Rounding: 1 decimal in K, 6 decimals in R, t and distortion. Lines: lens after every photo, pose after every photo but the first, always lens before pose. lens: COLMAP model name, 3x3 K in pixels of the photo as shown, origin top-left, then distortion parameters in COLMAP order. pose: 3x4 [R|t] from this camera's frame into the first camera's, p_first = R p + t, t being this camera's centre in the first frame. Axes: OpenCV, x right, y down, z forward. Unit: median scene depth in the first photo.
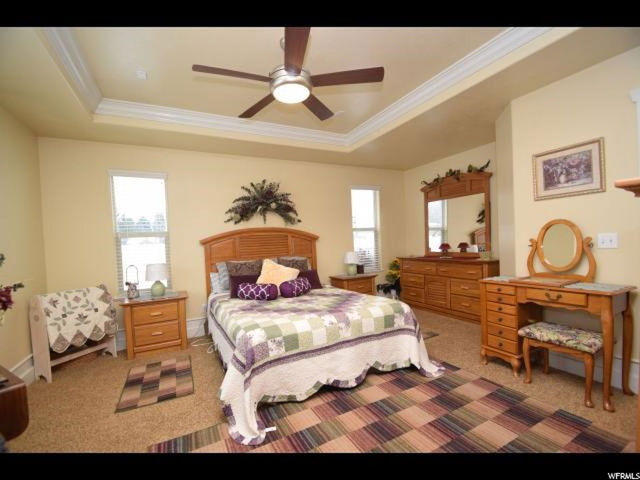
lens RADIAL K [[282.3, 0, 316.8], [0, 282.3, 249.5], [0, 0, 1]] dist [0.004612, -0.011881]
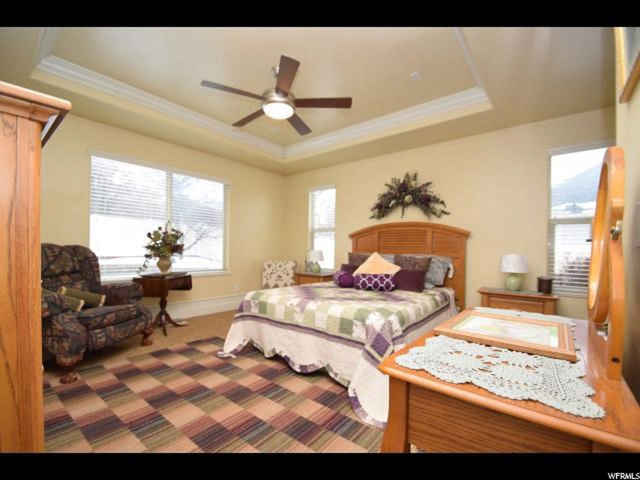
lens RADIAL K [[282.3, 0, 316.8], [0, 282.3, 249.5], [0, 0, 1]] dist [0.004612, -0.011881]
pose [[0.403743, 0.052973, -0.913337, 0.758491], [-0.064098, 0.997507, 0.029520, 0.006768], [0.912624, 0.046624, 0.406132, 0.445556]]
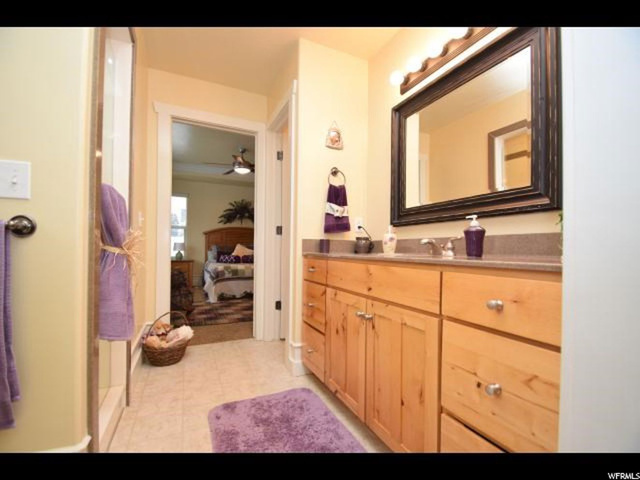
lens RADIAL K [[282.3, 0, 316.8], [0, 282.3, 249.5], [0, 0, 1]] dist [0.004612, -0.011881]
pose [[0.997986, 0.054897, -0.031789, 0.437471], [-0.055804, 0.998039, -0.028374, 0.104289], [0.030169, 0.030090, 0.999092, -0.906435]]
